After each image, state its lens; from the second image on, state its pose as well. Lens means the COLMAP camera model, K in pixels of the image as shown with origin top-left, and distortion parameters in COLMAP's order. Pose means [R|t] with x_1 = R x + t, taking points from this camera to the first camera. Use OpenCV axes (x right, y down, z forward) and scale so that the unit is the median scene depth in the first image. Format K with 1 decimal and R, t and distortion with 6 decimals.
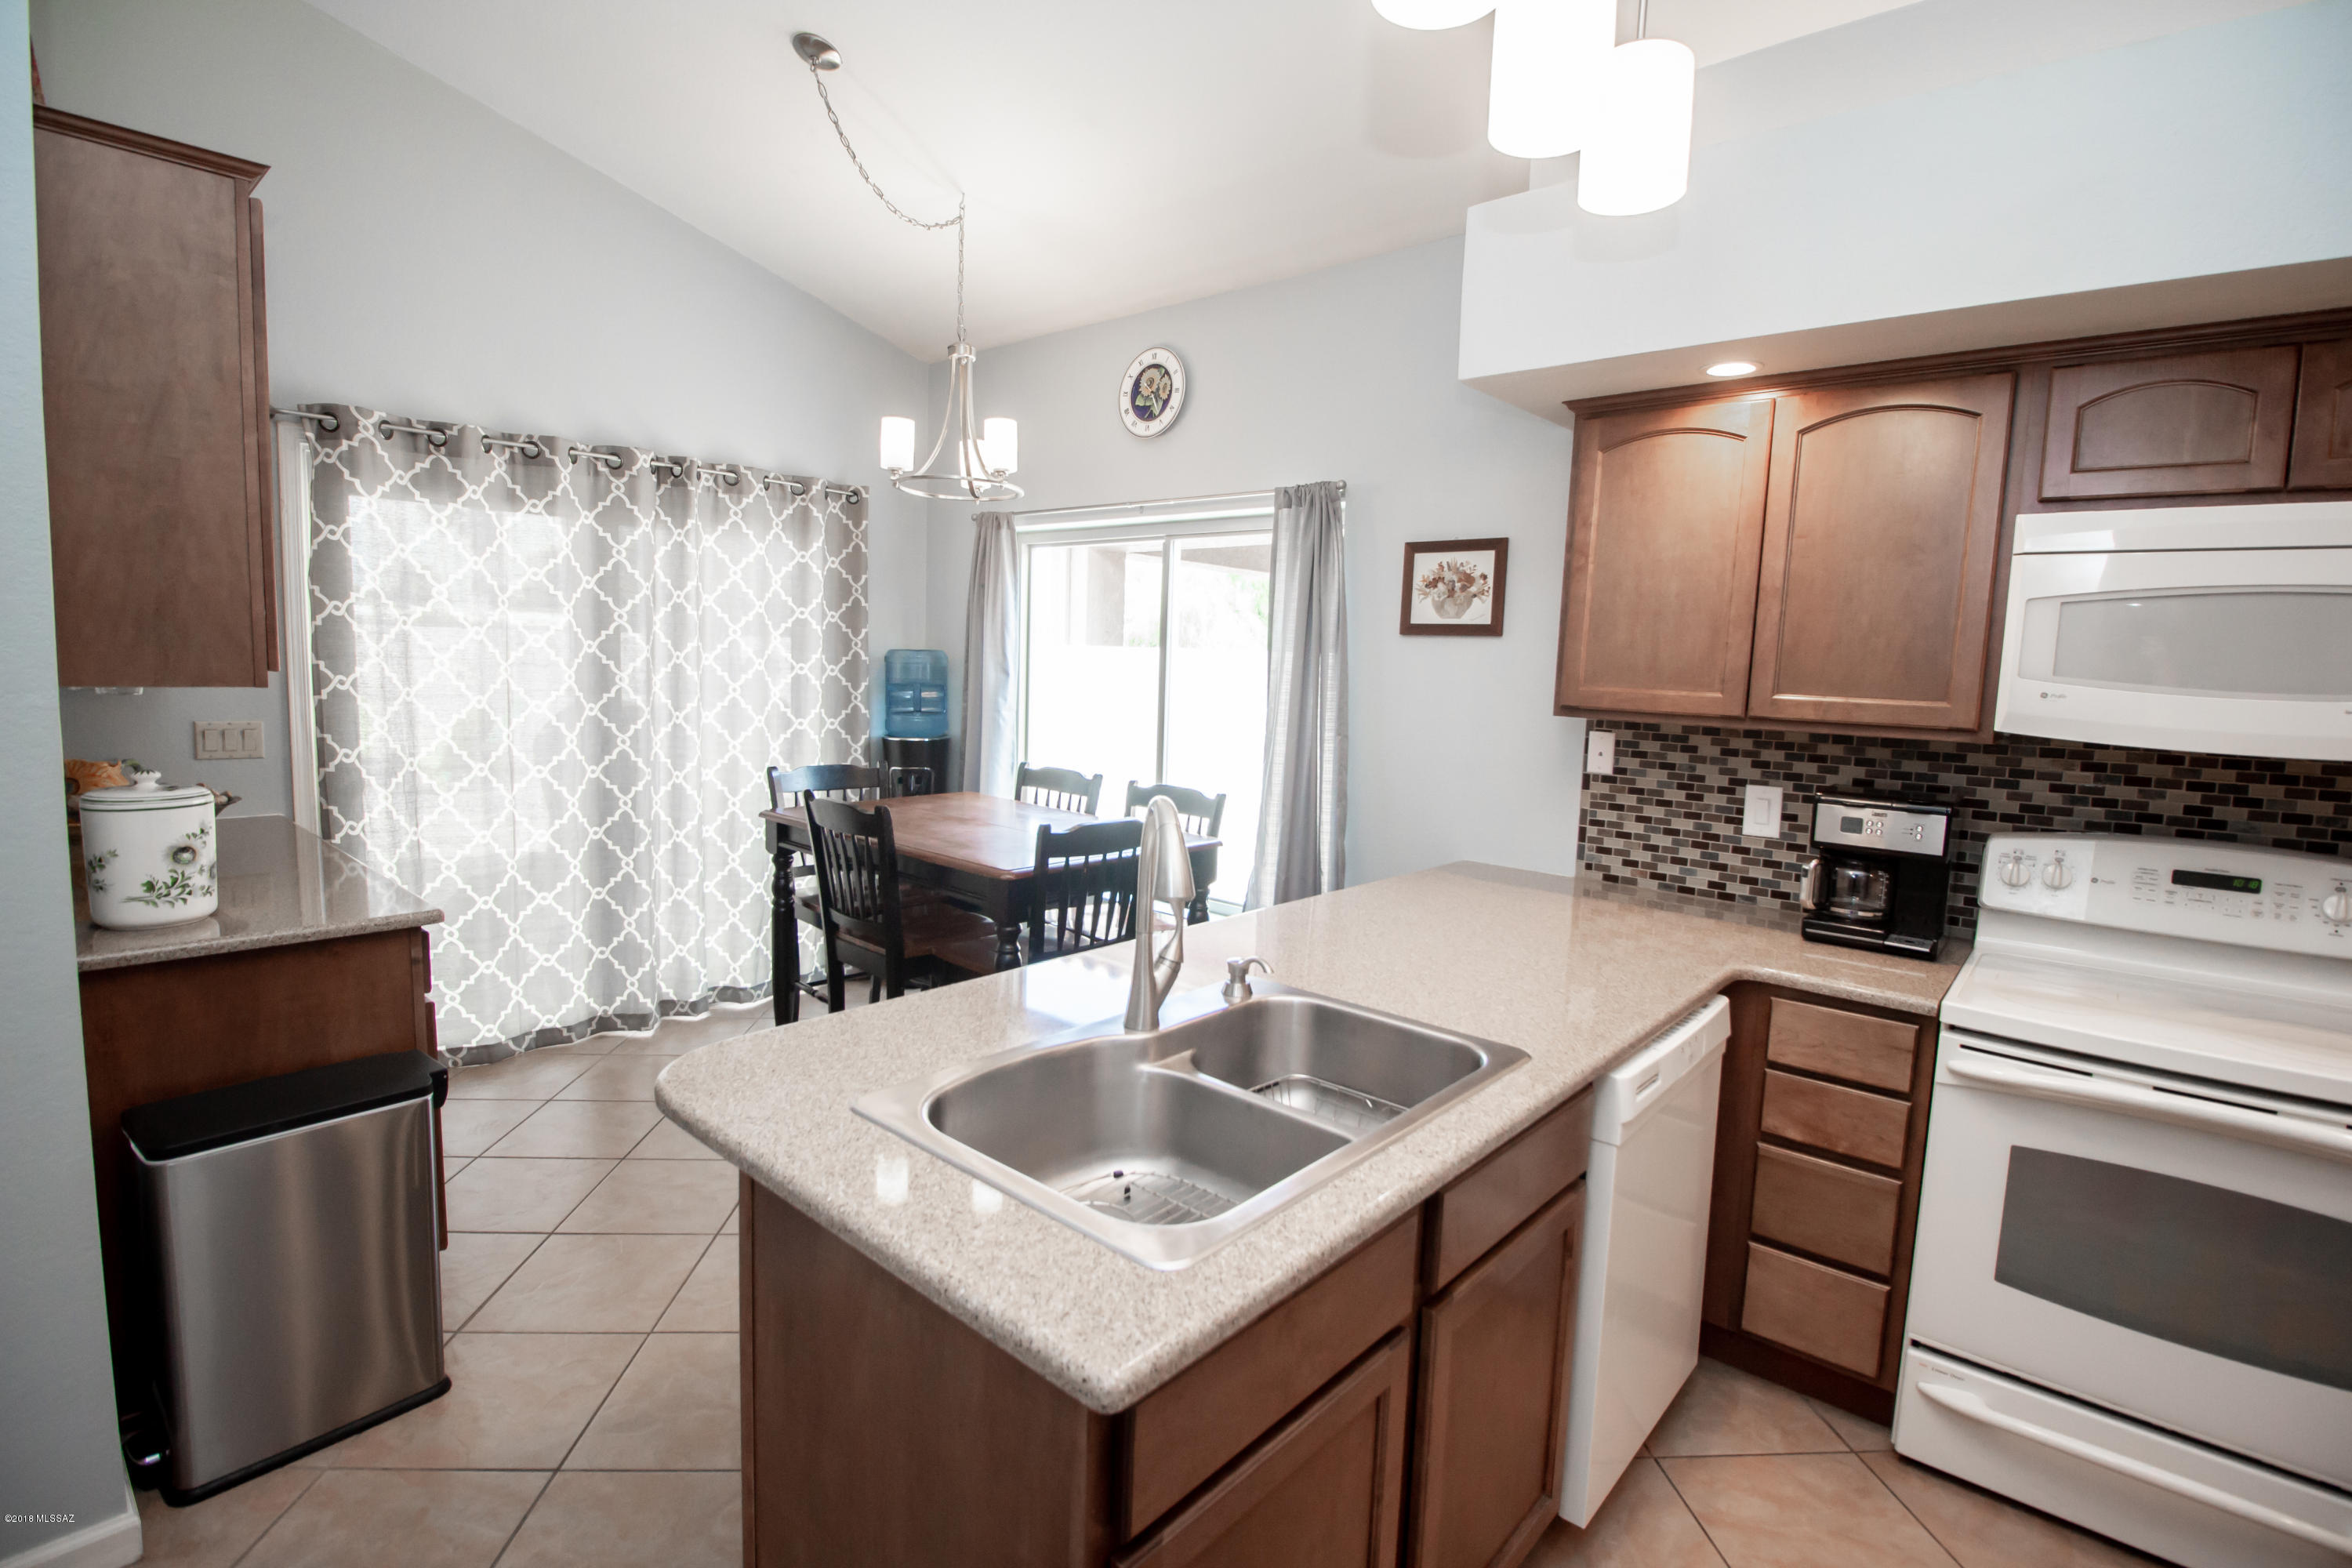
lens RADIAL K [[1087.3, 0, 1182.0], [0, 1087.3, 777.1], [0, 0, 1]] dist [-0.000555, -0.013404]
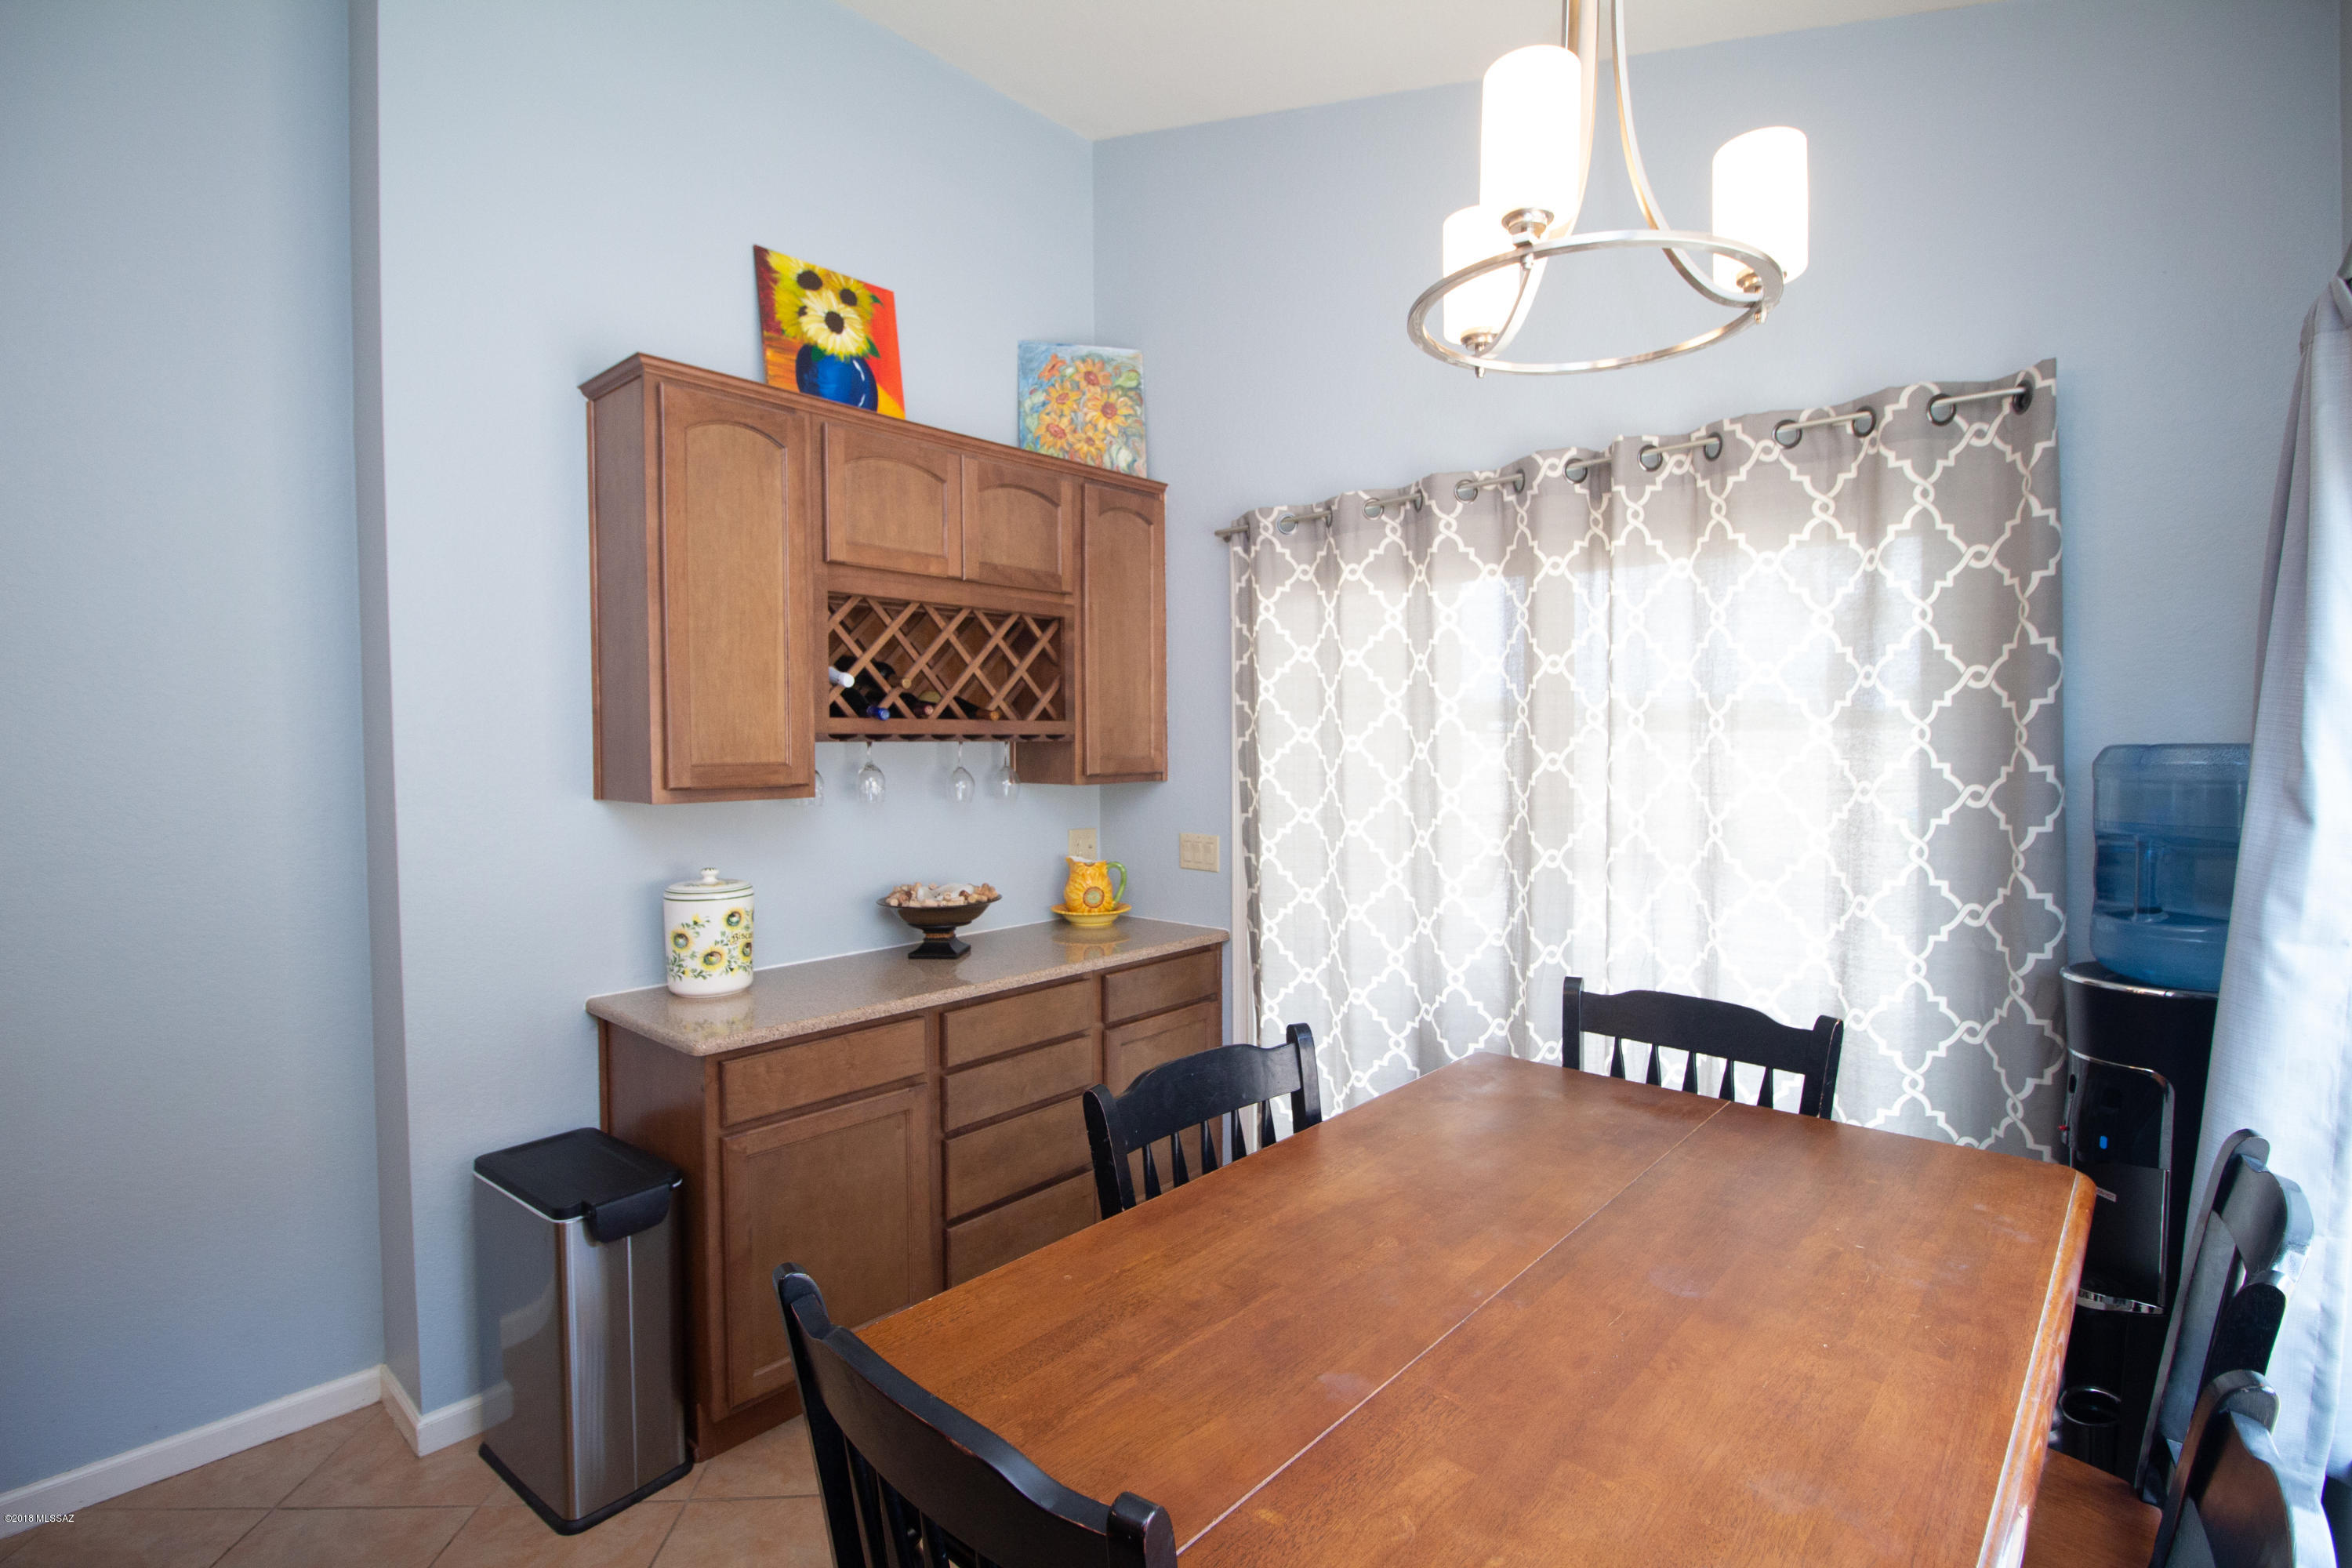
lens RADIAL K [[1087.3, 0, 1180.7], [0, 1087.3, 770.5], [0, 0, 1]] dist [-0.000555, -0.013404]
pose [[-0.011353, -0.007461, -0.999908, 0.190926], [-0.101986, 0.994766, -0.006265, -0.111262], [0.994721, 0.101906, -0.012054, 1.037170]]
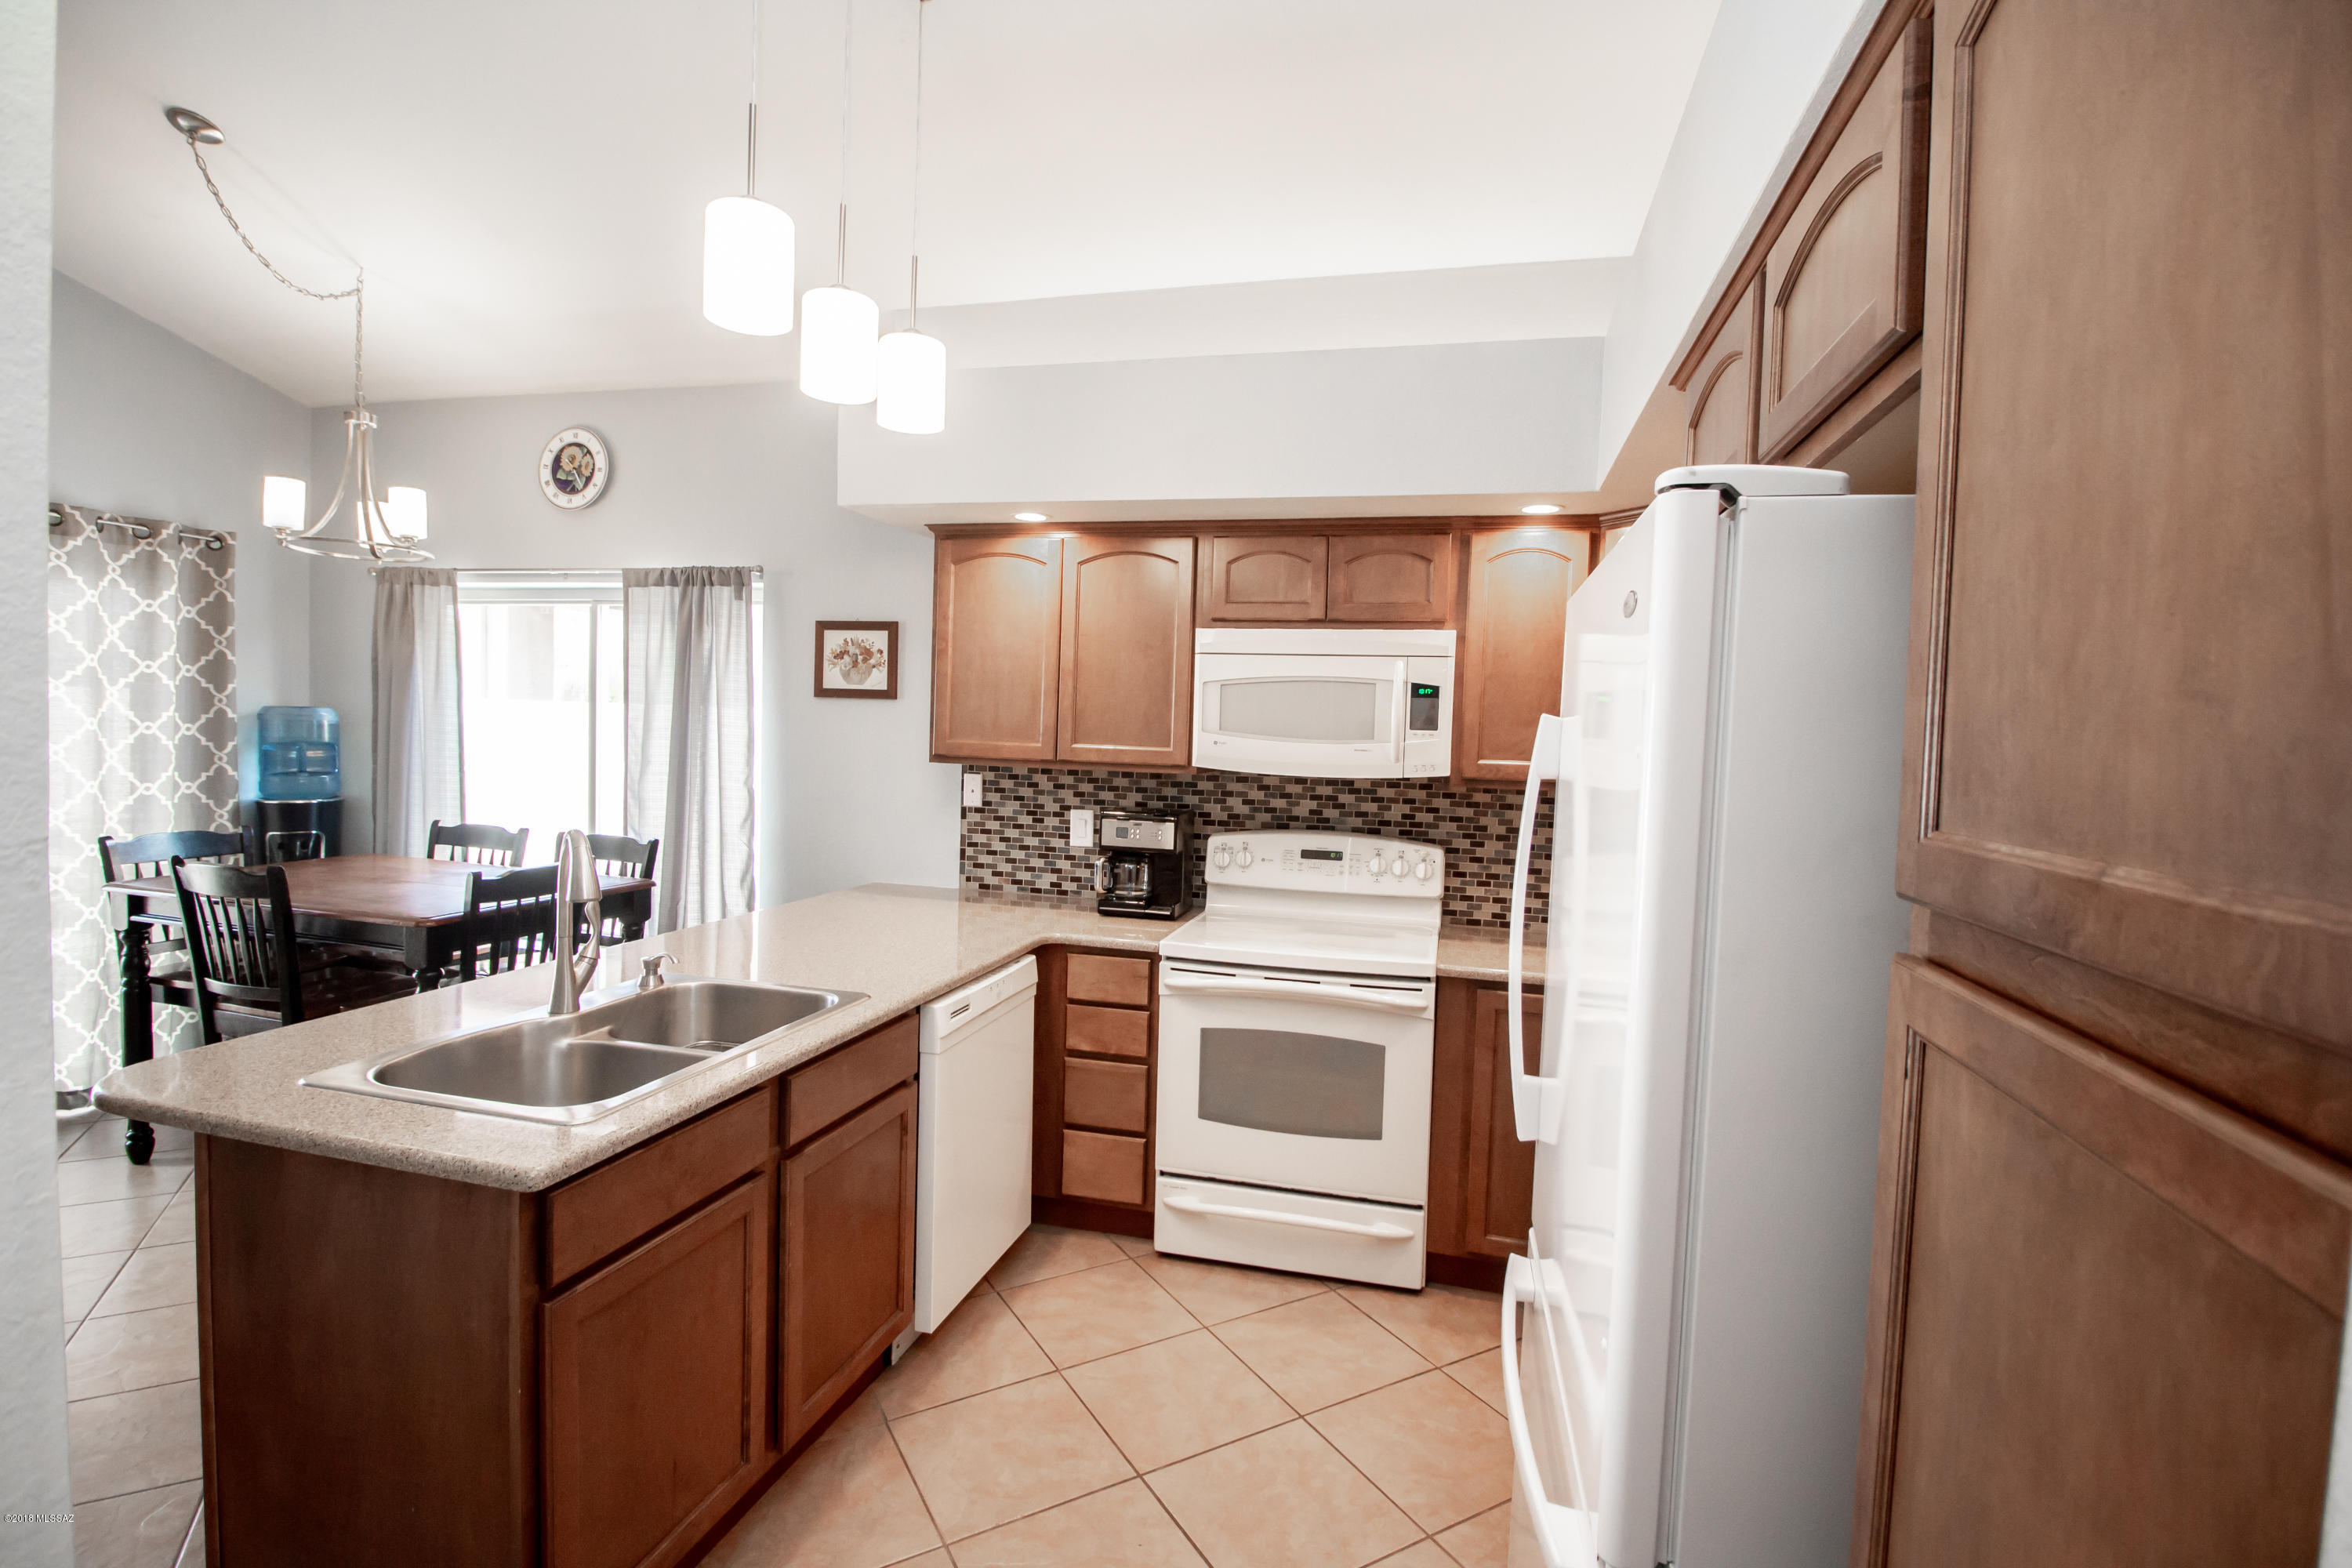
lens RADIAL K [[1087.3, 0, 1177.1], [0, 1087.3, 774.7], [0, 0, 1]] dist [-0.000555, -0.013404]
pose [[0.894602, -0.025853, 0.446116, 0.025046], [0.046982, 0.998234, -0.036366, 0.017636], [-0.444387, 0.053492, 0.894236, -0.263789]]
